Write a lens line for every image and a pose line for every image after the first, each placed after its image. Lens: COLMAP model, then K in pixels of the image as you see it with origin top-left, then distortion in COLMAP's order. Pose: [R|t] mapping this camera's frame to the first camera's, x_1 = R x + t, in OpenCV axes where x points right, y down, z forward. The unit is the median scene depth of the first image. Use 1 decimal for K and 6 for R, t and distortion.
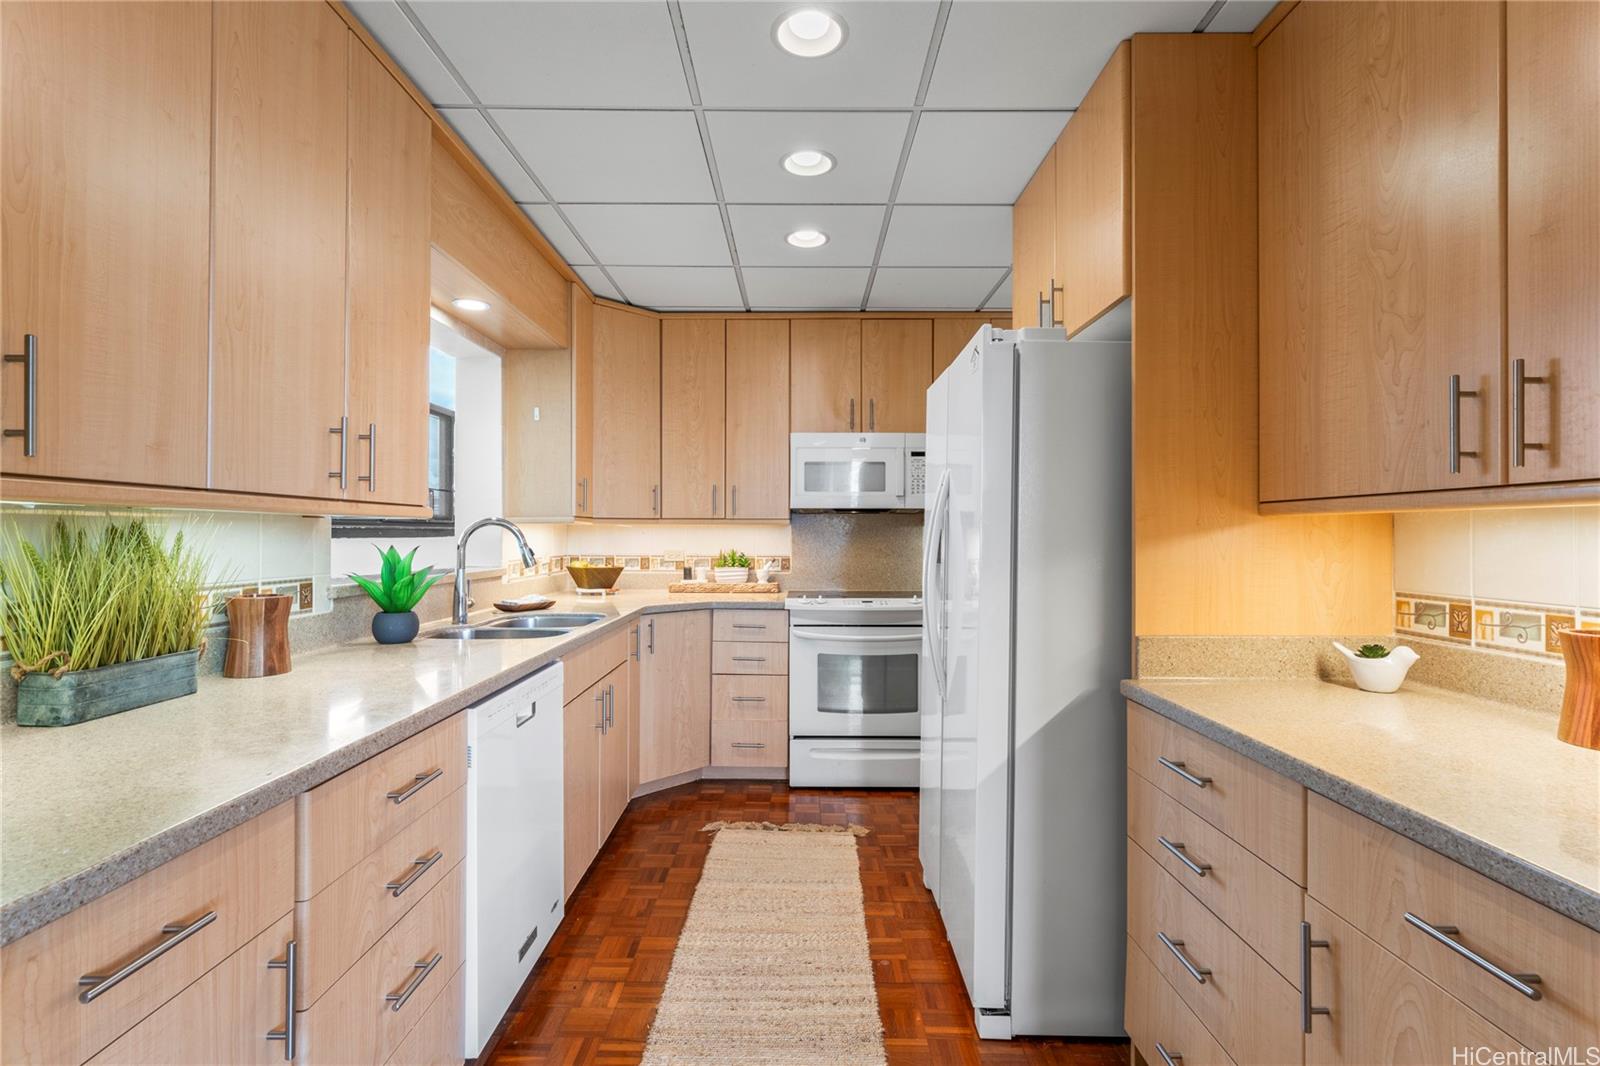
lens RADIAL K [[733.1, 0, 800.0], [0, 733.1, 533.0], [0, 0, 1]] dist [-0.000288, -0.000038]
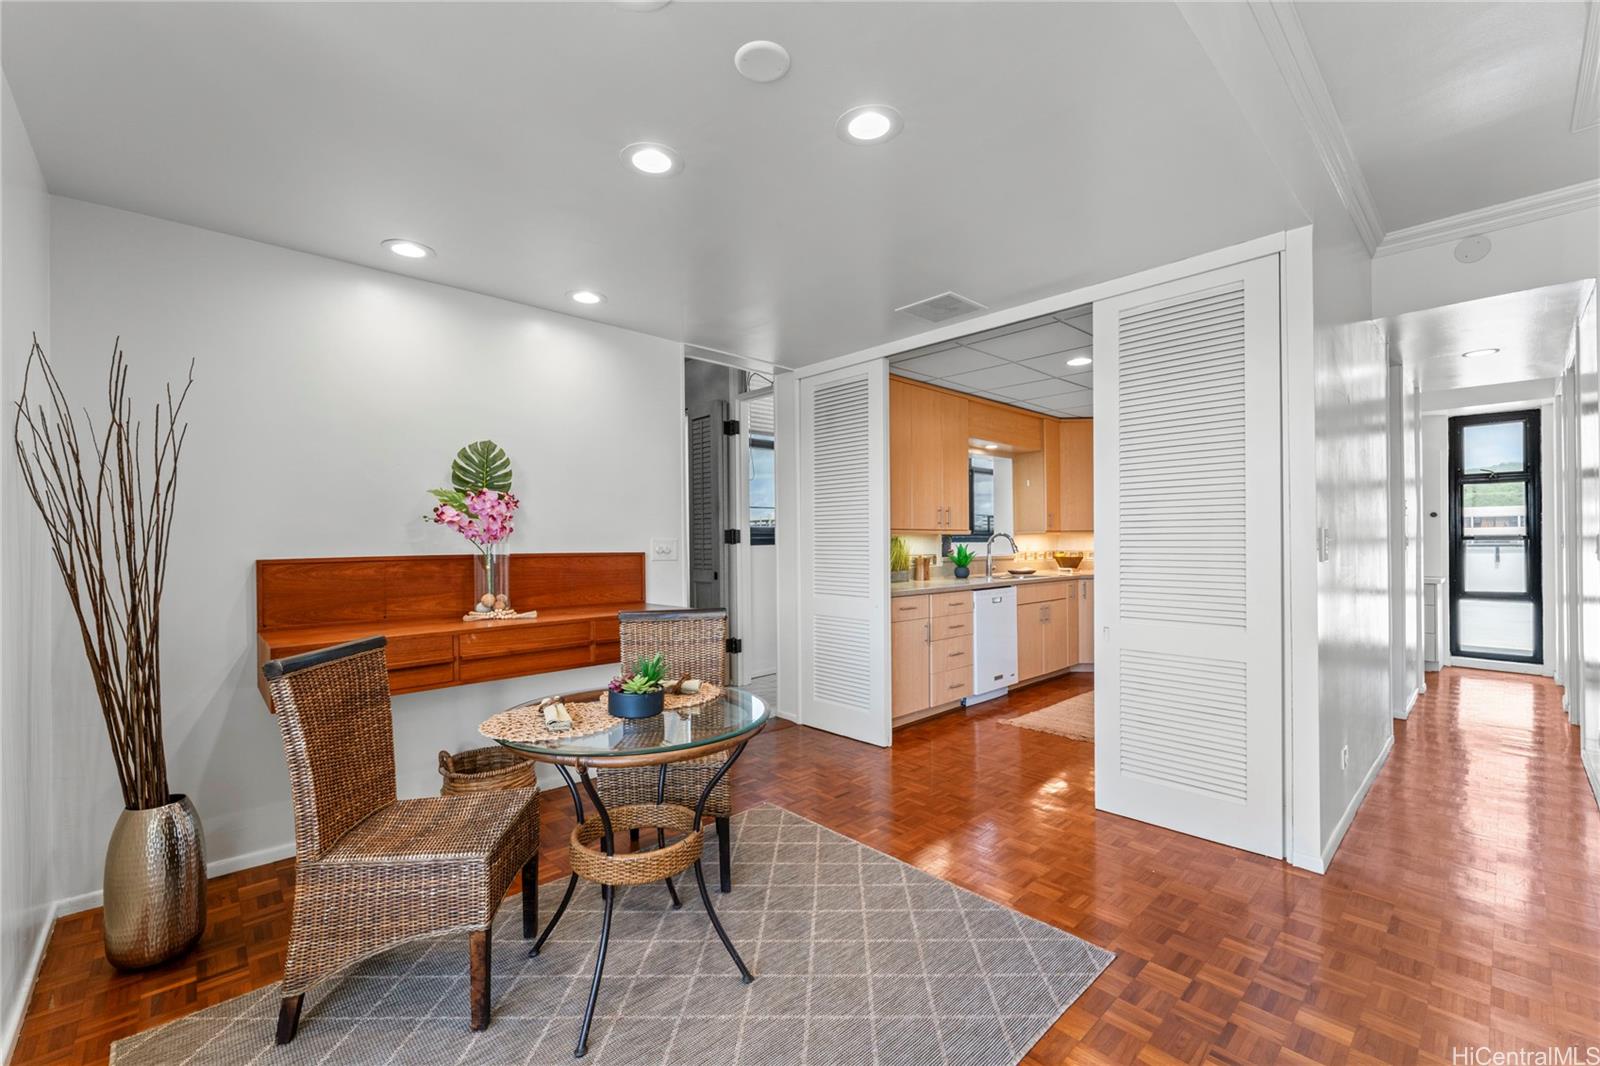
lens RADIAL K [[662.3, 0, 799.3], [0, 662.3, 554.0], [0, 0, 1]] dist [0.000541, 0.000099]
pose [[0.684815, 0.003045, -0.728711, 0.969205], [0.010876, 0.999837, 0.014400, 0.015383], [0.728636, -0.017787, 0.684670, -1.325423]]
